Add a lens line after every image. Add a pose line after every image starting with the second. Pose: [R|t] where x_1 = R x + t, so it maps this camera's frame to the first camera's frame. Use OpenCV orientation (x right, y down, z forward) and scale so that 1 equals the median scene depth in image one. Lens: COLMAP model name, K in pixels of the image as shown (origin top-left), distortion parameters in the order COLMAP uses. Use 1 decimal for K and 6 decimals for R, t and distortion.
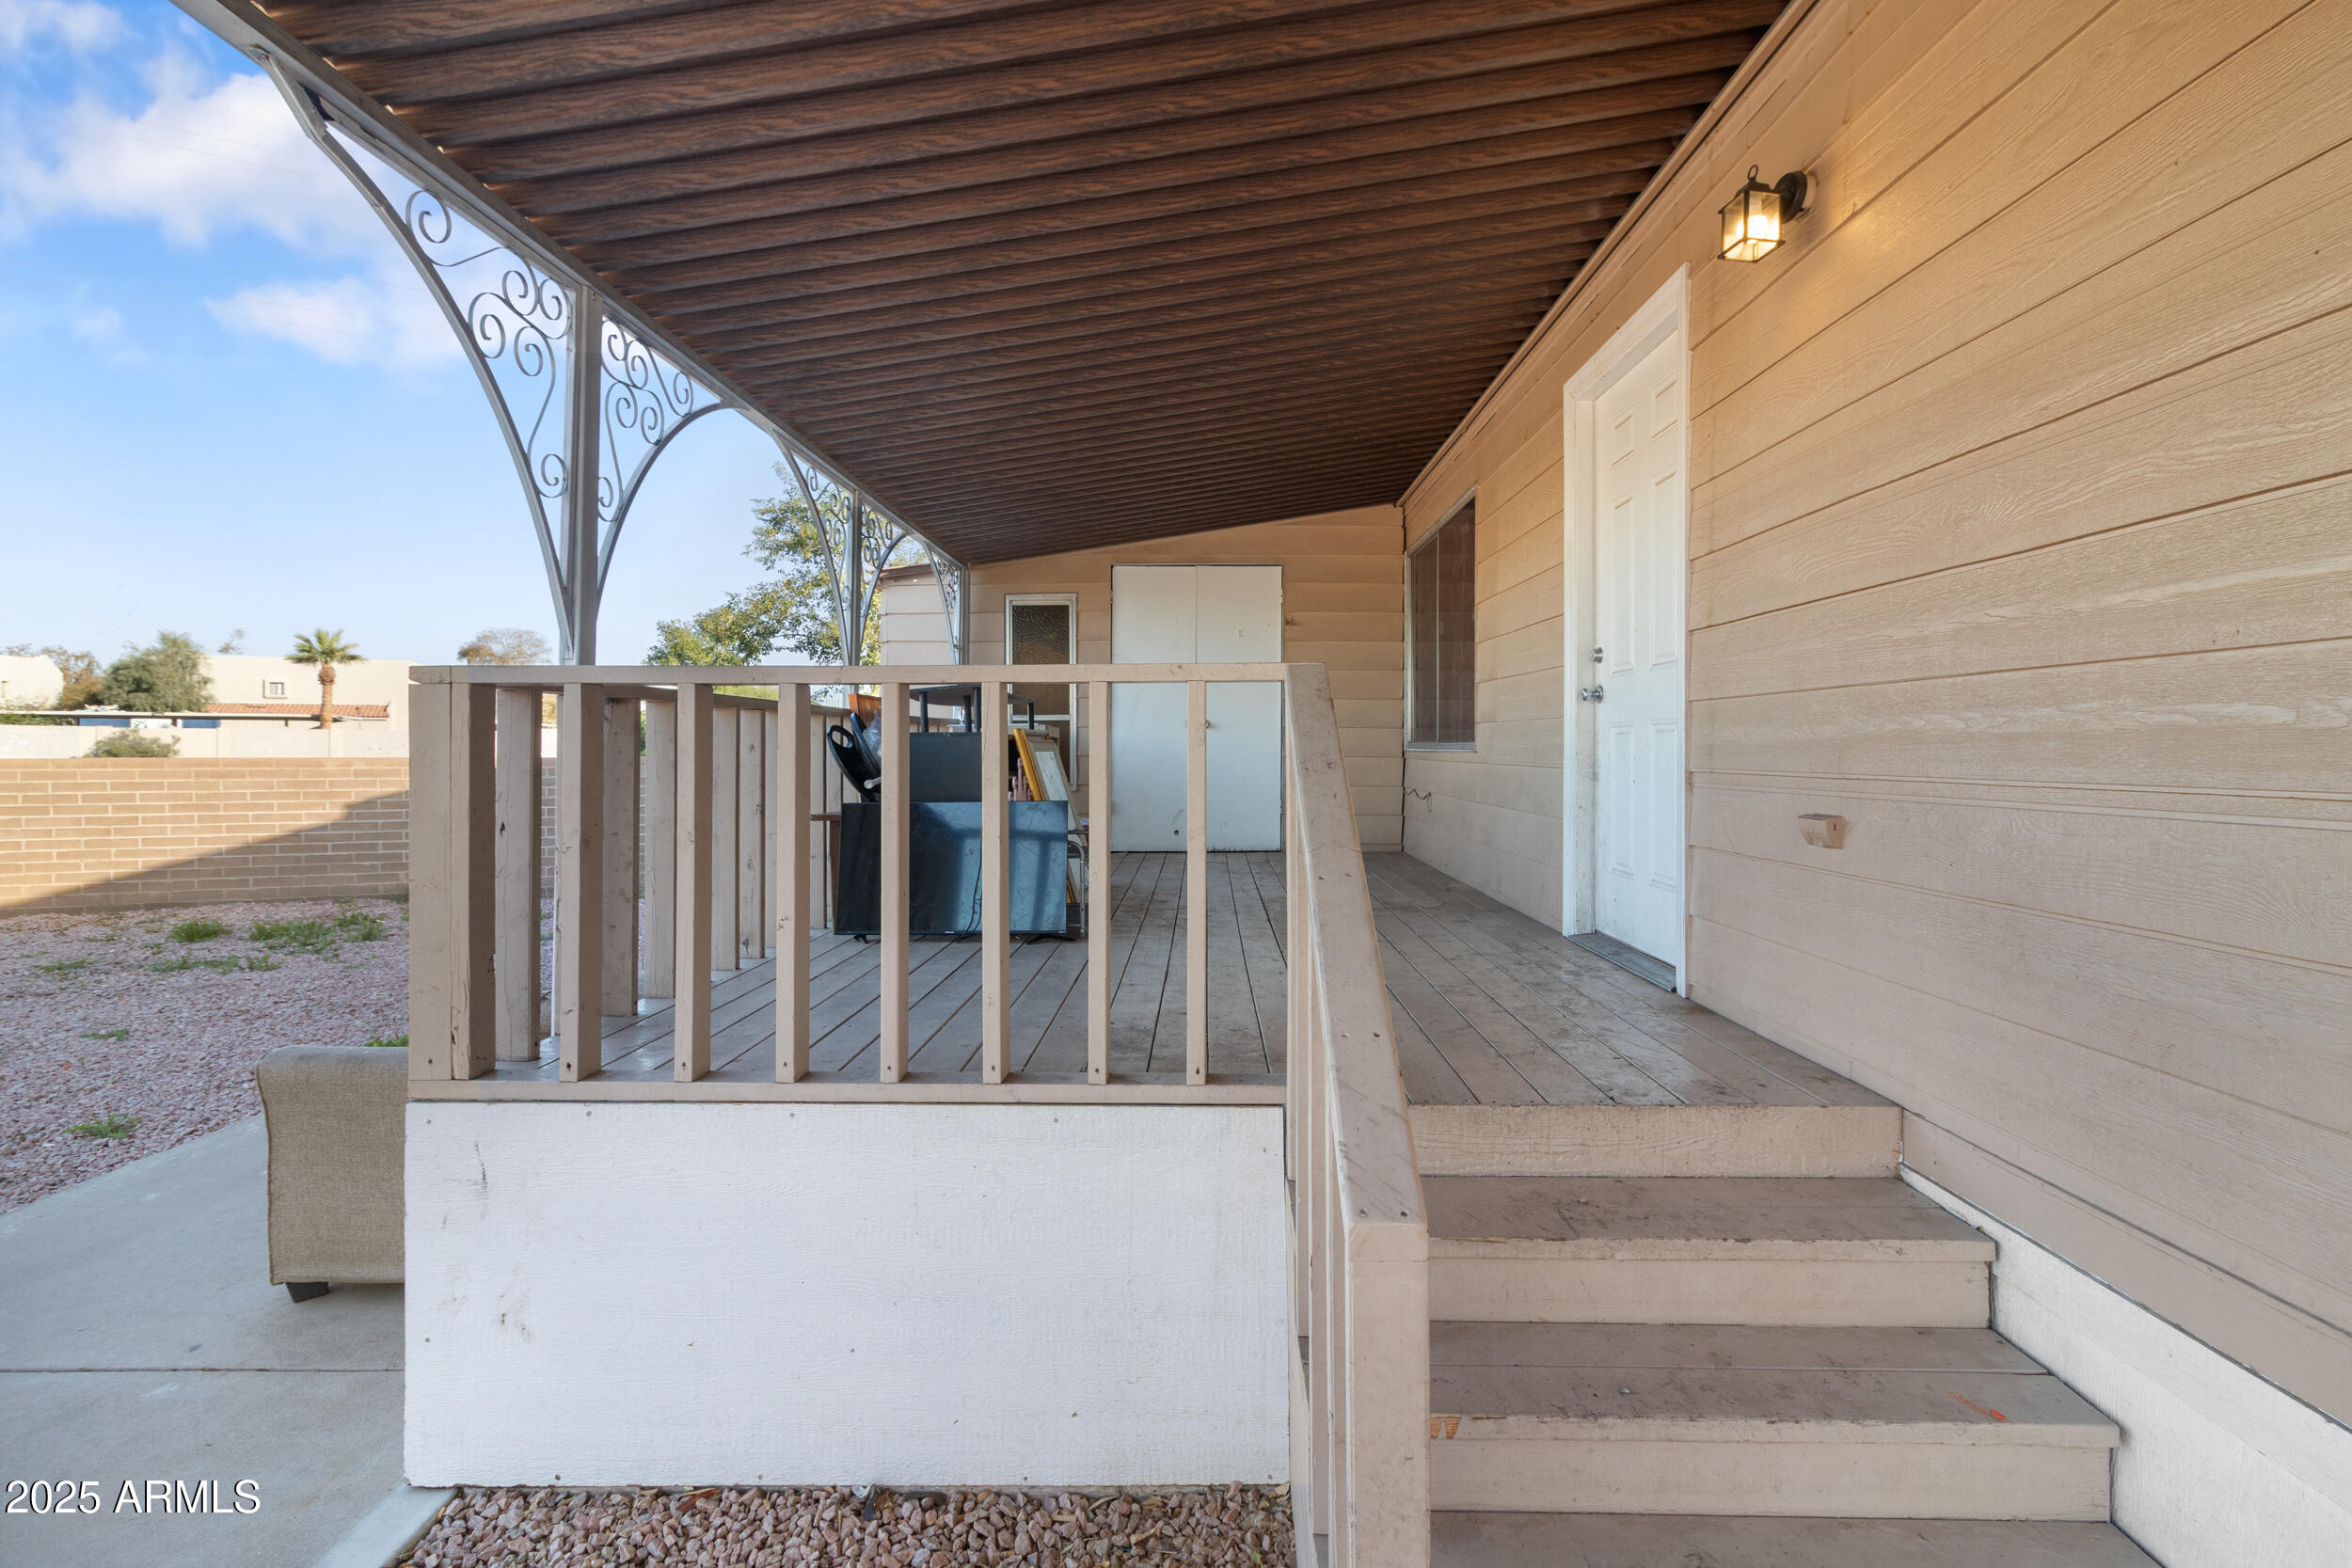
lens RADIAL K [[1106.6, 0, 1177.0], [0, 1106.6, 752.3], [0, 0, 1]] dist [-0.001535, -0.000035]
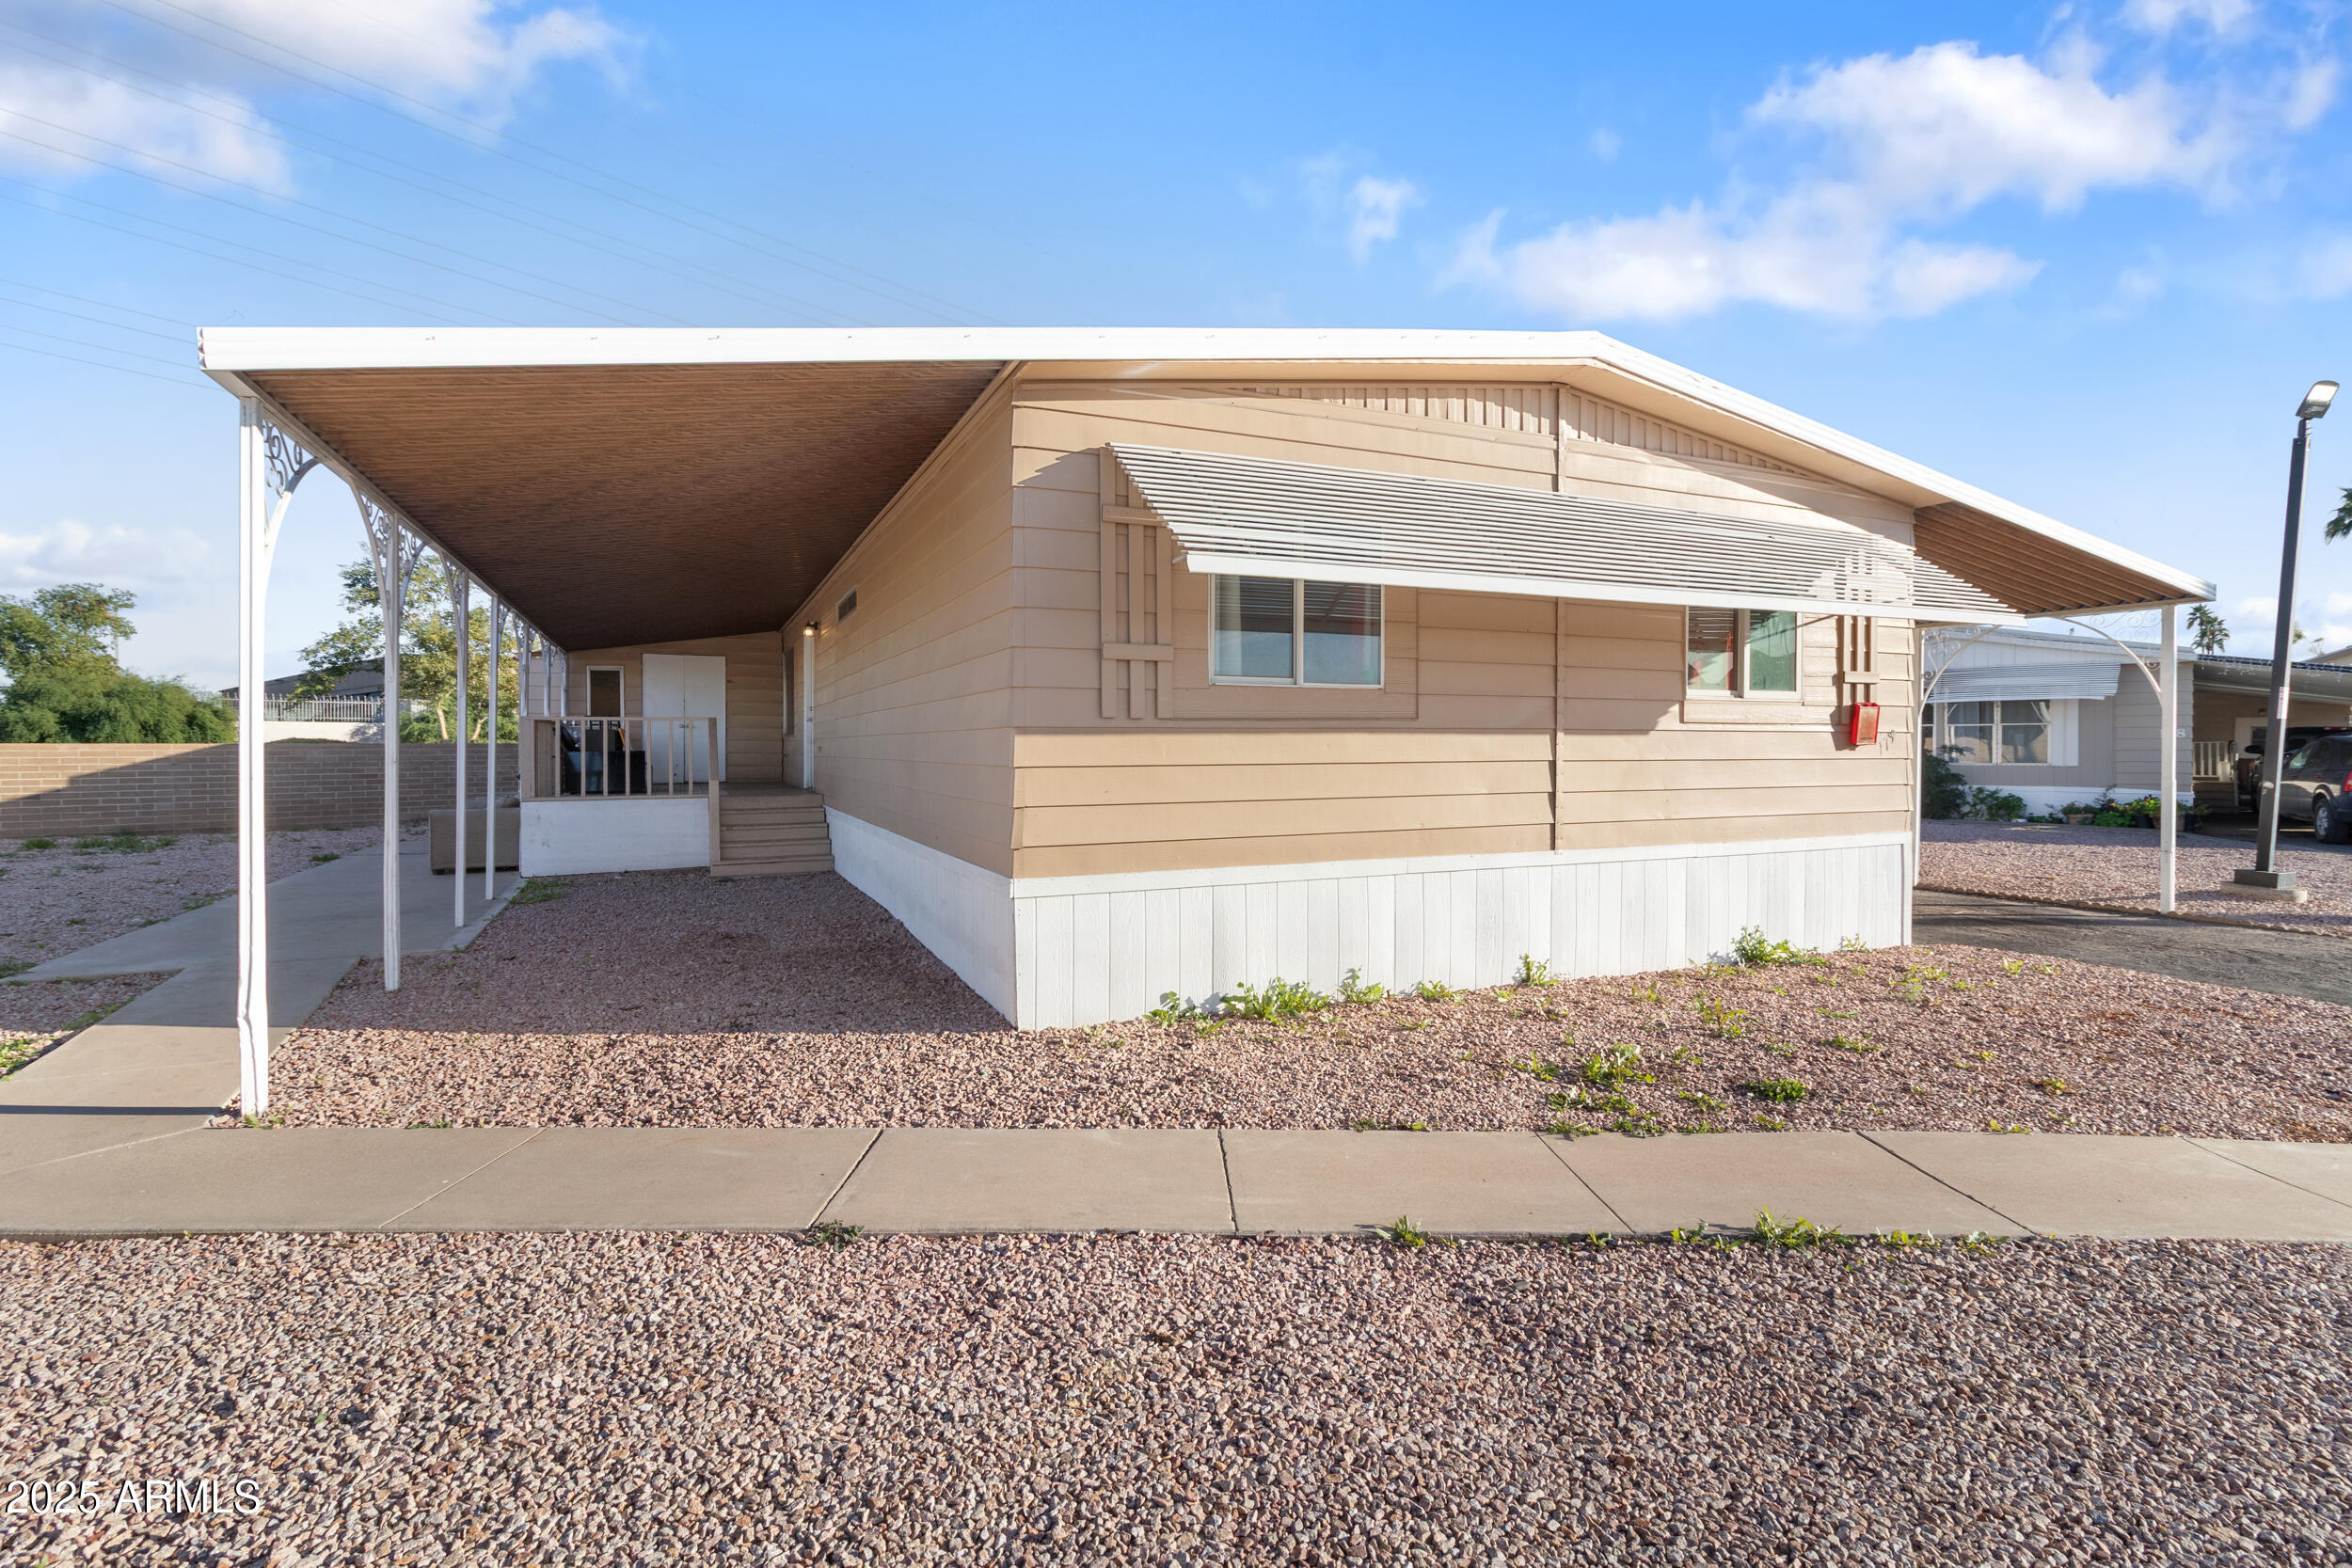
lens RADIAL K [[1106.6, 0, 1177.0], [0, 1106.6, 752.3], [0, 0, 1]] dist [-0.001535, -0.000035]
pose [[0.901668, -0.004619, 0.432405, -0.050762], [0.004187, 0.999989, 0.001951, 0.026502], [-0.432409, 0.000051, 0.901677, -1.407983]]
